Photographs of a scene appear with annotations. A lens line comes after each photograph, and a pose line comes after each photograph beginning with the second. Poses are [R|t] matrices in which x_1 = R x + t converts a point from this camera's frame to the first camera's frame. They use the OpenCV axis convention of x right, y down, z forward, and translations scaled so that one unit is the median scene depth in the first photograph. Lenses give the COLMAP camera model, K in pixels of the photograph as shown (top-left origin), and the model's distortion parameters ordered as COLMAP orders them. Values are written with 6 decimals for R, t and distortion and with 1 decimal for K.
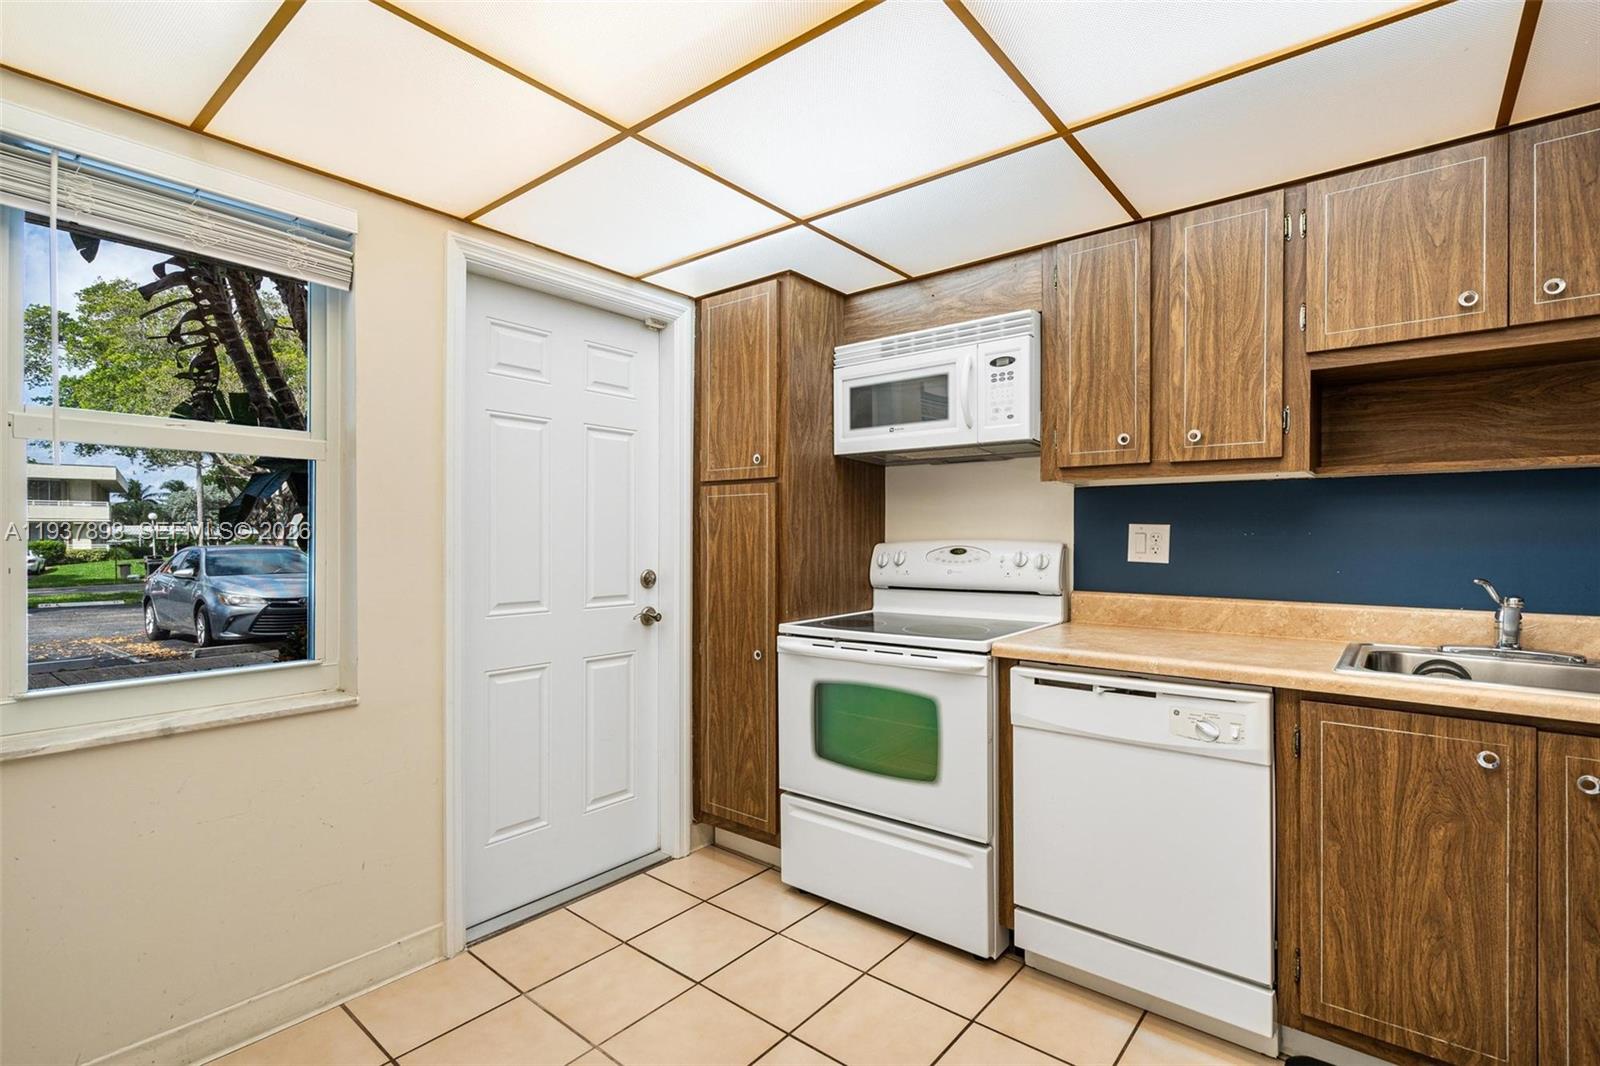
lens RADIAL K [[736.1, 0, 806.7], [0, 736.1, 538.9], [0, 0, 1]] dist [-0.009702, 0.003819]
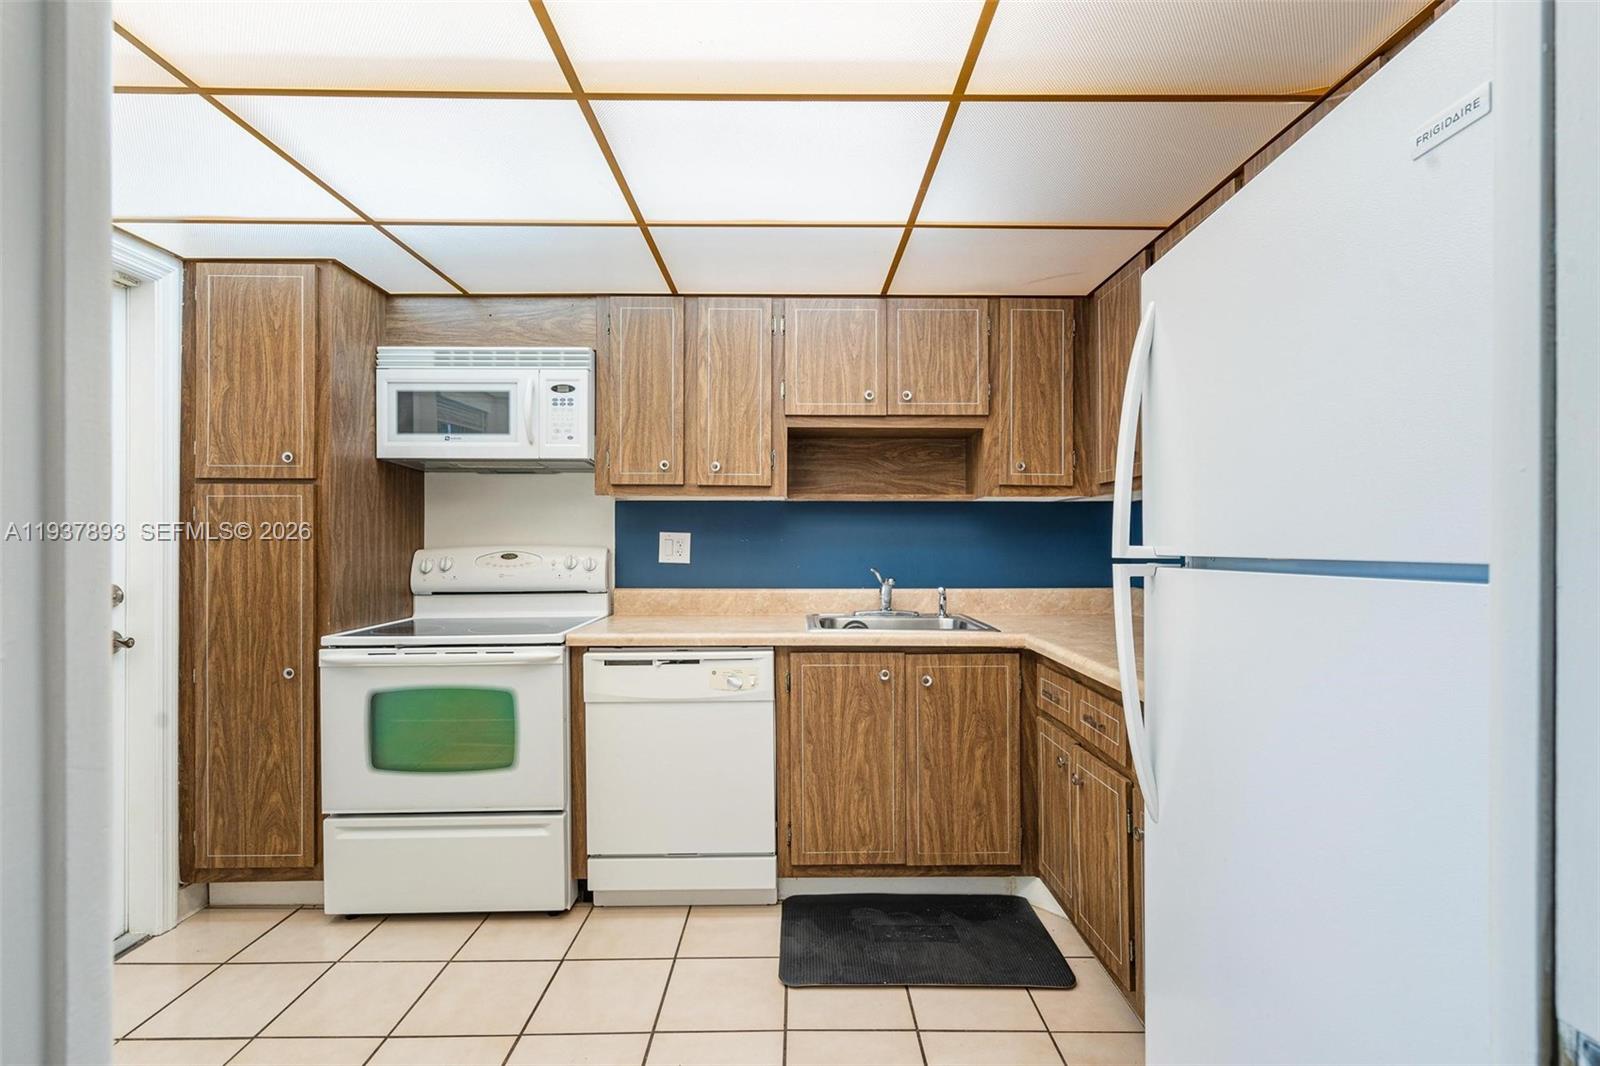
lens RADIAL K [[736.1, 0, 791.6], [0, 736.1, 539.0], [0, 0, 1]] dist [-0.009702, 0.003819]
pose [[0.774984, 0.001563, 0.631979, -0.195406], [0.003311, 0.999973, -0.006534, 0.000248], [-0.631973, 0.007156, 0.774958, -0.113871]]
